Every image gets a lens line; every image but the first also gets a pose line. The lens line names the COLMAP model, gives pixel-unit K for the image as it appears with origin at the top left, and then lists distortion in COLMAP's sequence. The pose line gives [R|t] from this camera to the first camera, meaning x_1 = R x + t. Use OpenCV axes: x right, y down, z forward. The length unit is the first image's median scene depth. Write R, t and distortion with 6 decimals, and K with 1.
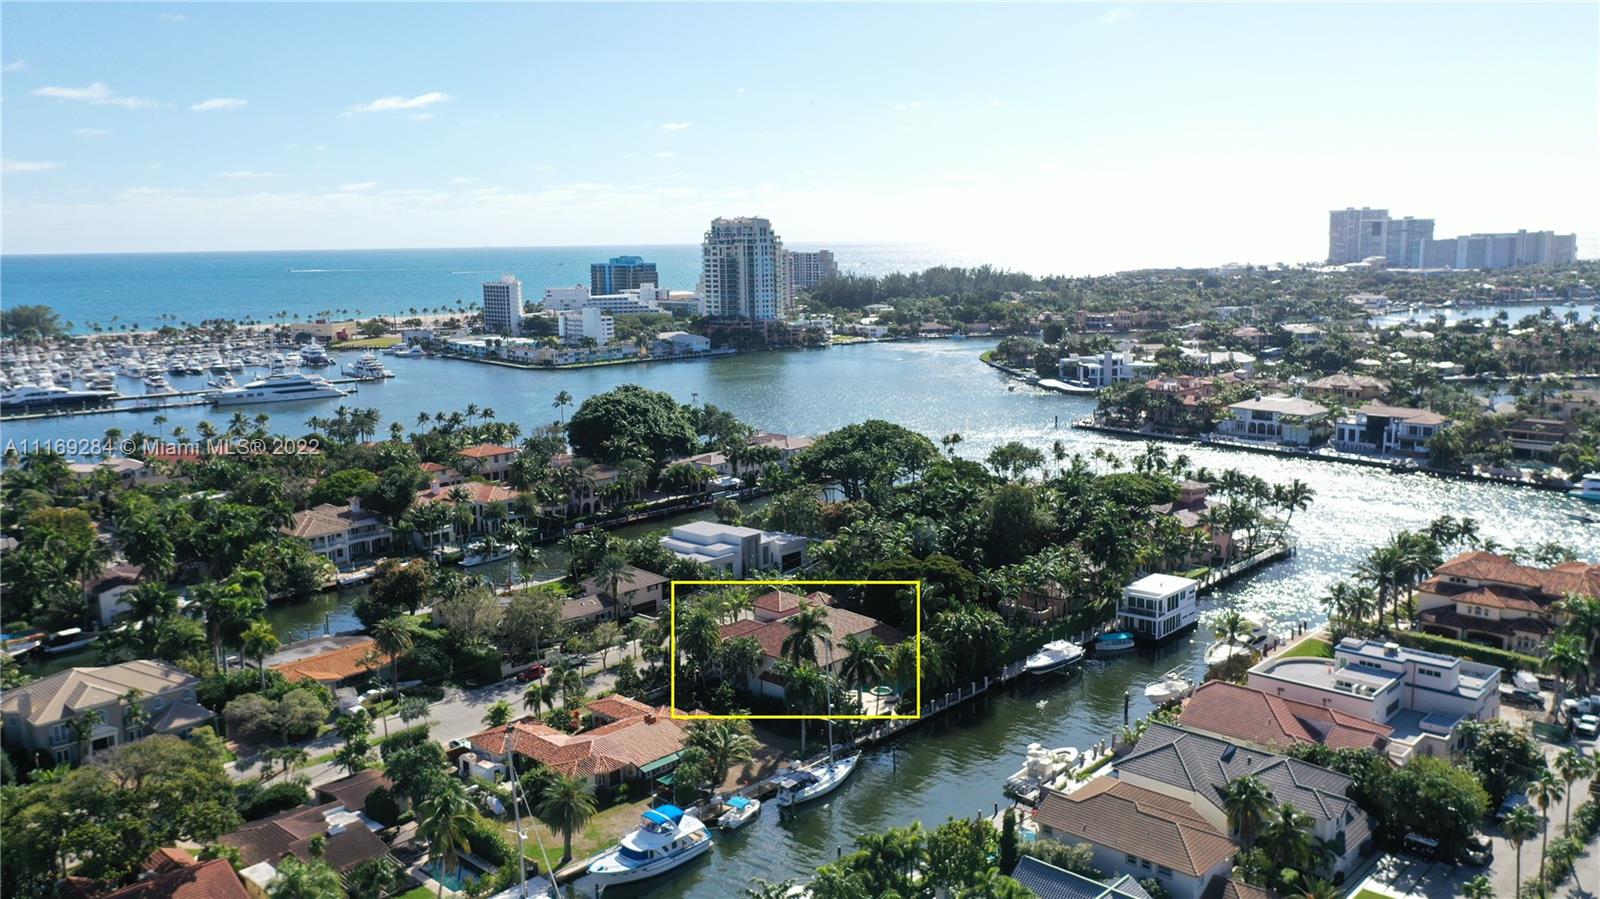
lens RADIAL K [[1261.8, 0, 800.0], [0, 1261.8, 449.5], [0, 0, 1]] dist [0.002326, 0.001395]
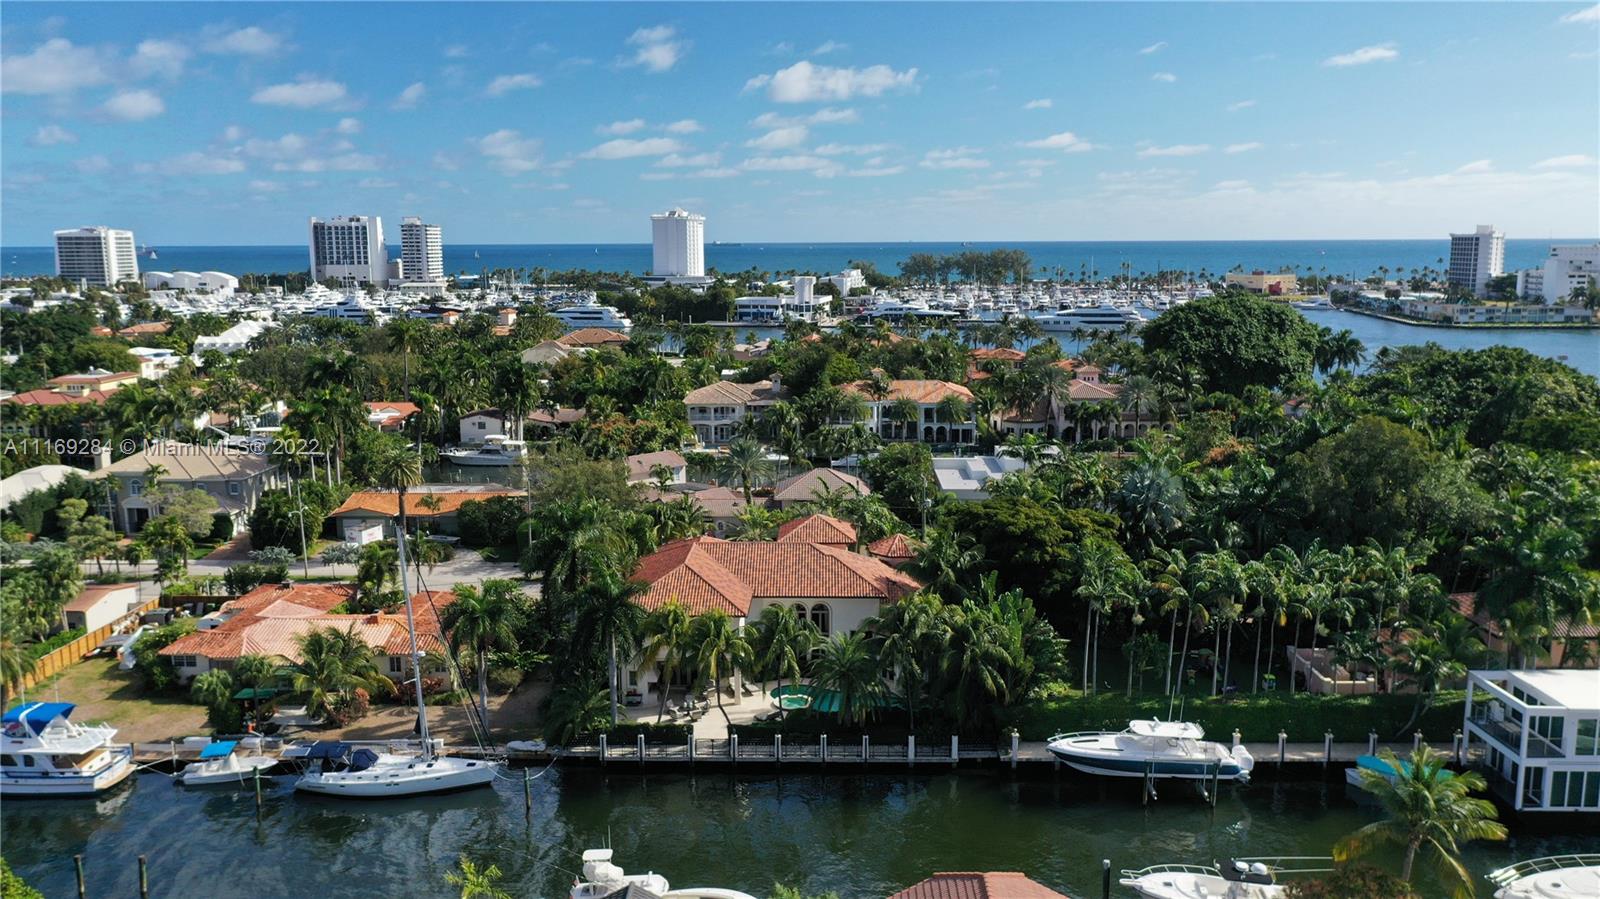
lens RADIAL K [[1261.8, 0, 800.0], [0, 1261.8, 449.5], [0, 0, 1]] dist [0.002326, 0.001395]
pose [[0.663334, 0.133564, -0.736308, 0.124309], [-0.127450, 0.989732, 0.064715, 0.012263], [0.737390, 0.050915, 0.673545, 0.169216]]
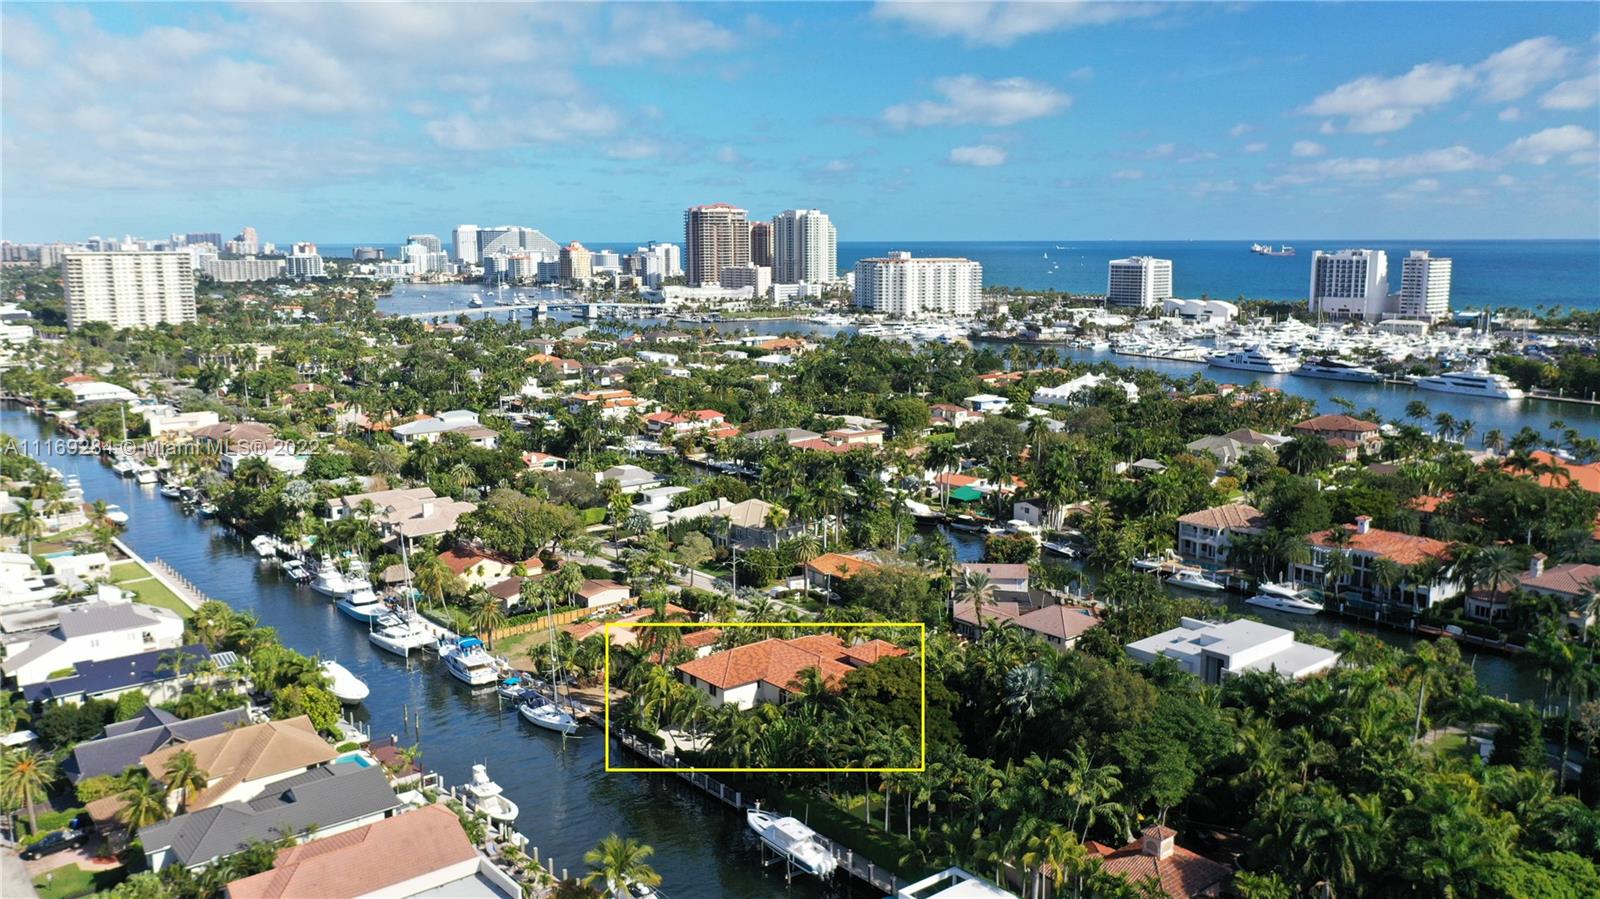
lens RADIAL K [[1261.8, 0, 800.0], [0, 1261.8, 449.5], [0, 0, 1]] dist [0.002326, 0.001395]
pose [[-0.133551, 0.178165, -0.974895, 0.244014], [-0.155432, 0.967768, 0.198156, -0.054807], [0.978777, 0.177994, -0.101554, 0.298114]]
